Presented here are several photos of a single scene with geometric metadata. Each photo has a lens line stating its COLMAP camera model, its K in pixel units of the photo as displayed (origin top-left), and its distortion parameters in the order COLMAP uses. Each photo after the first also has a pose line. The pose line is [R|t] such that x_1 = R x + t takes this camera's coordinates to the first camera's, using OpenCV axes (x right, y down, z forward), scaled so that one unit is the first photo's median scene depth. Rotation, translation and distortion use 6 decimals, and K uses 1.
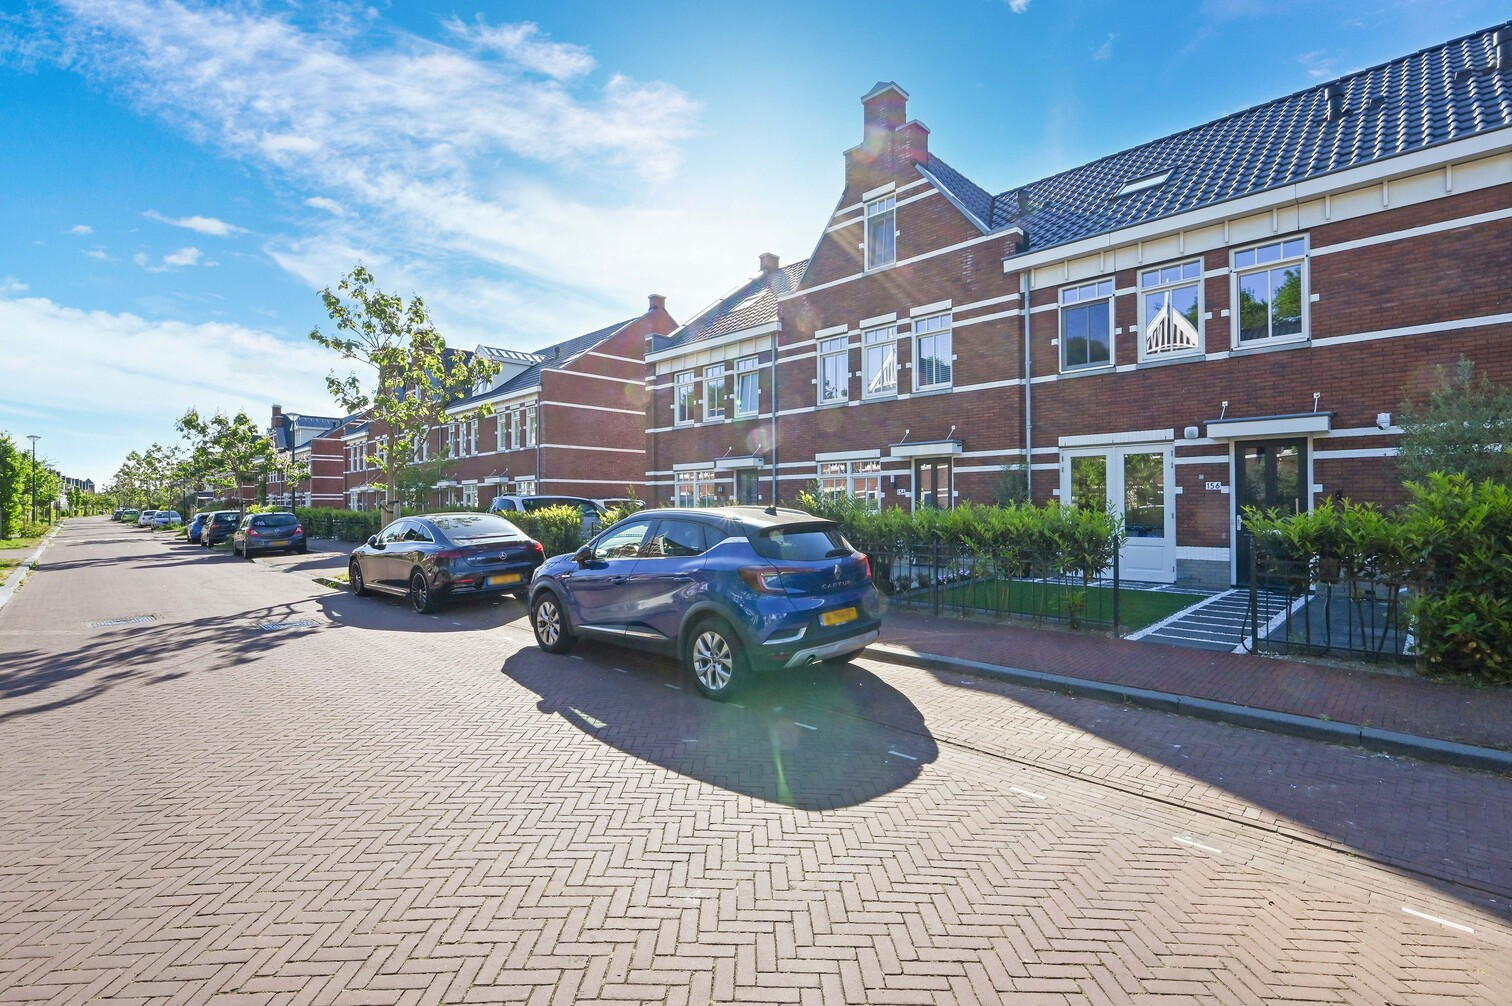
lens RADIAL K [[693.8, 0, 775.1], [0, 693.8, 495.3], [0, 0, 1]] dist [0.001398, -0.000182]
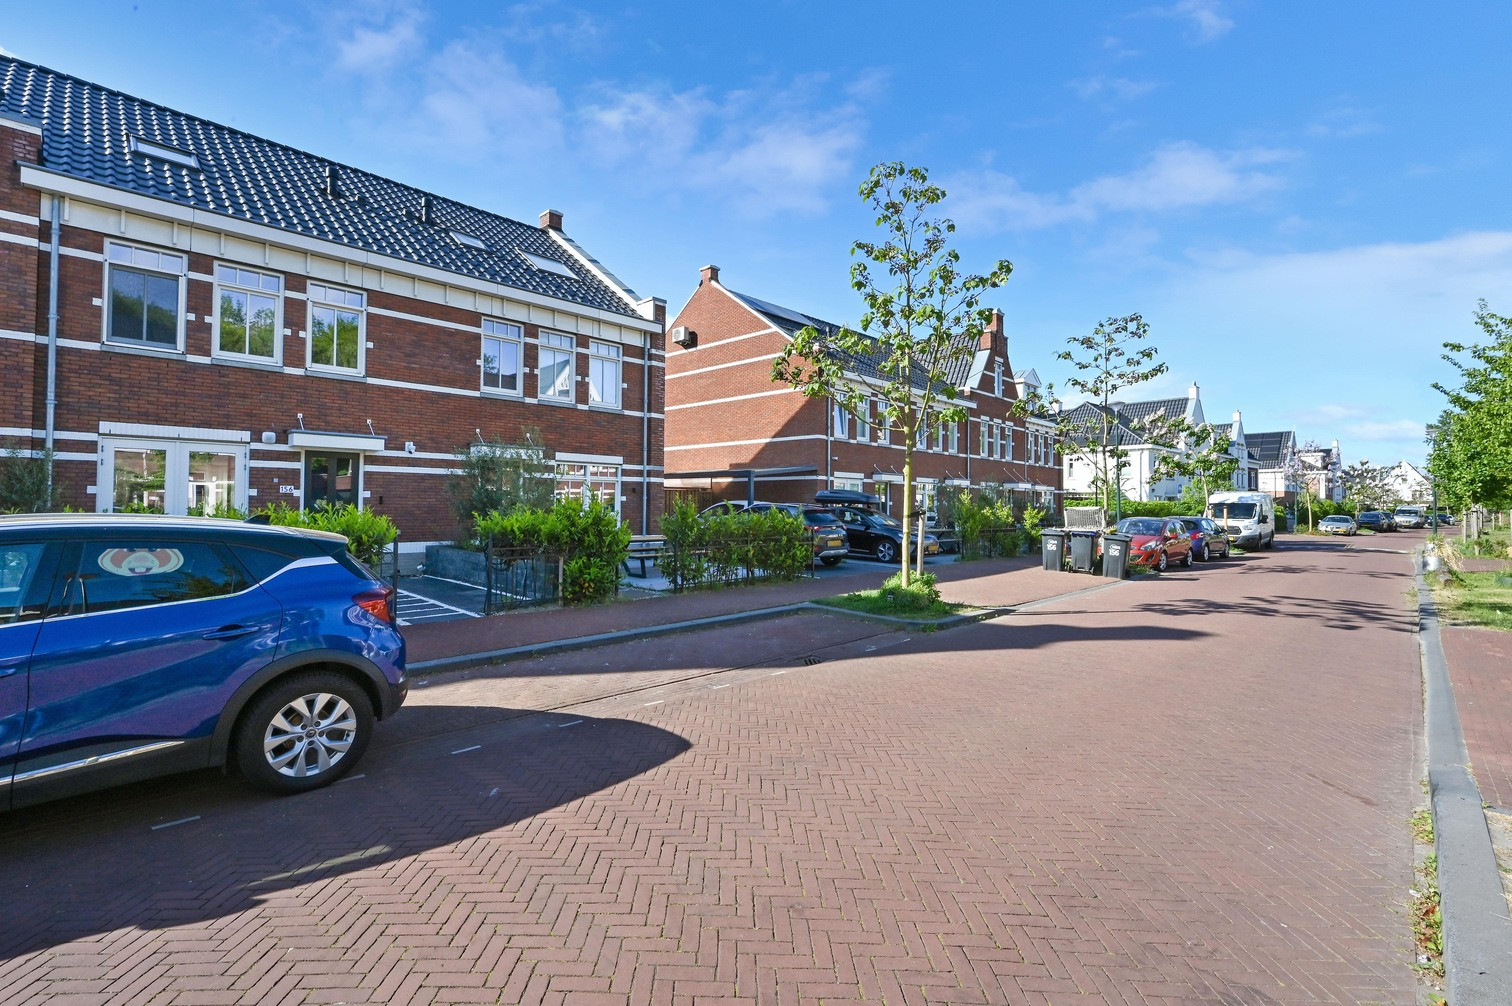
lens RADIAL K [[627.3, 0, 749.8], [0, 627.3, 497.9], [0, 0, 1]] dist [-0.000963, -0.000010]
pose [[0.026938, 0.016853, 0.999495, -0.308140], [-0.023666, 0.999588, -0.016217, -0.001181], [-0.999357, -0.023218, 0.027326, 0.231911]]
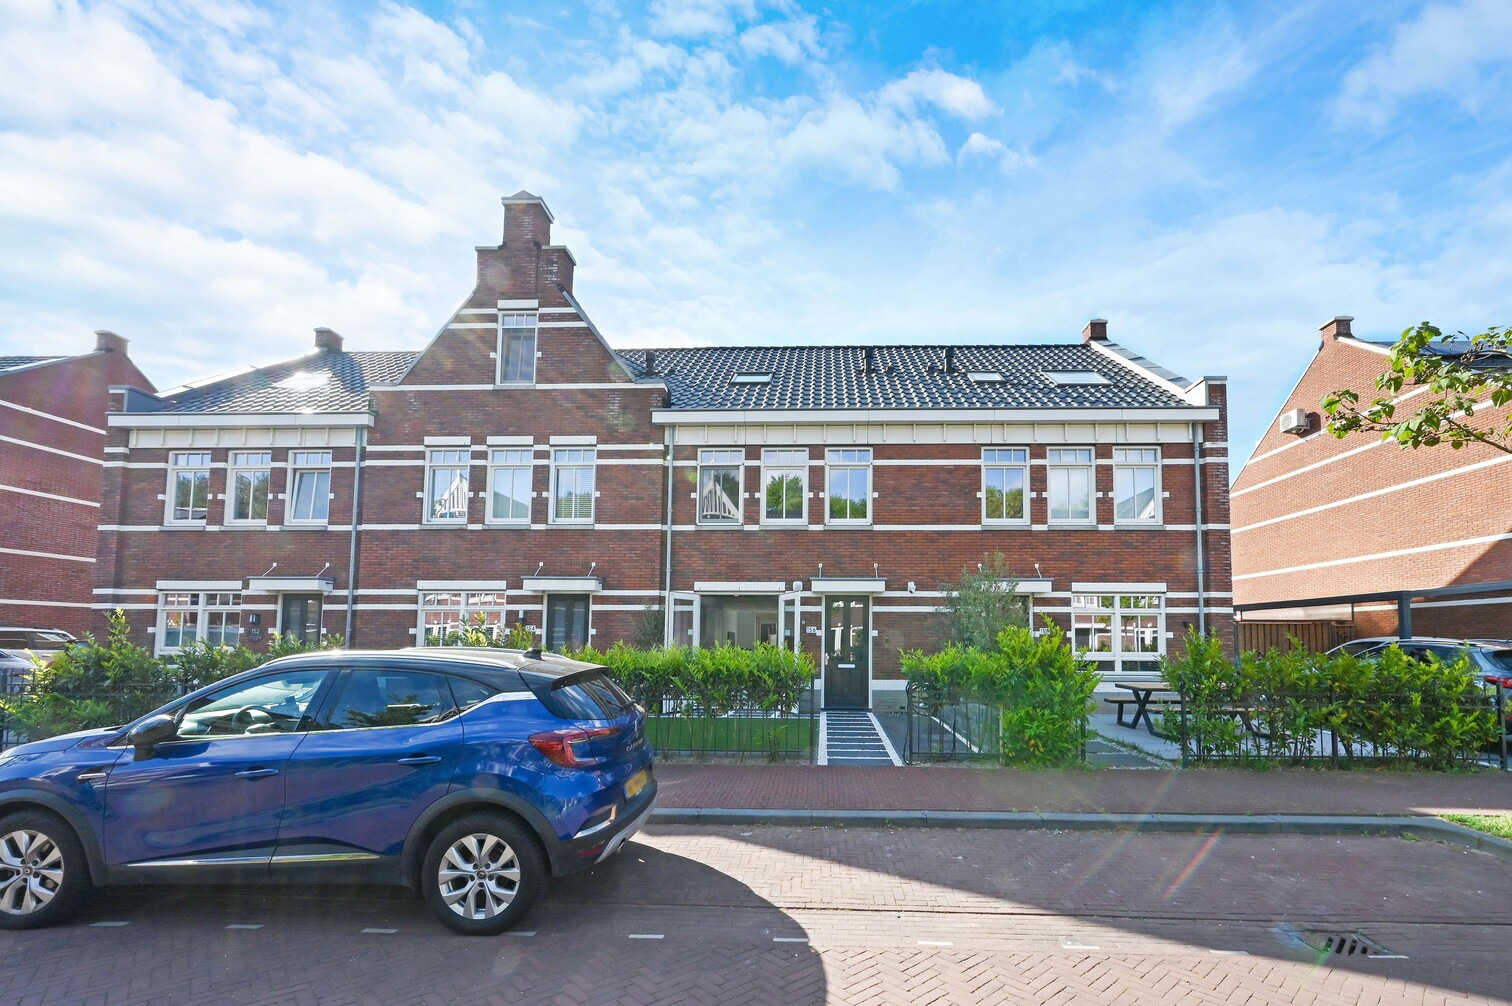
lens RADIAL K [[633.5, 0, 824.3], [0, 633.5, 602.1], [0, 0, 1]] dist [-0.000404, 0.000020]
pose [[0.736985, 0.050904, 0.673989, -0.117063], [-0.018557, 0.998308, -0.055107, -0.001001], [-0.675654, 0.028106, 0.736683, 0.130953]]
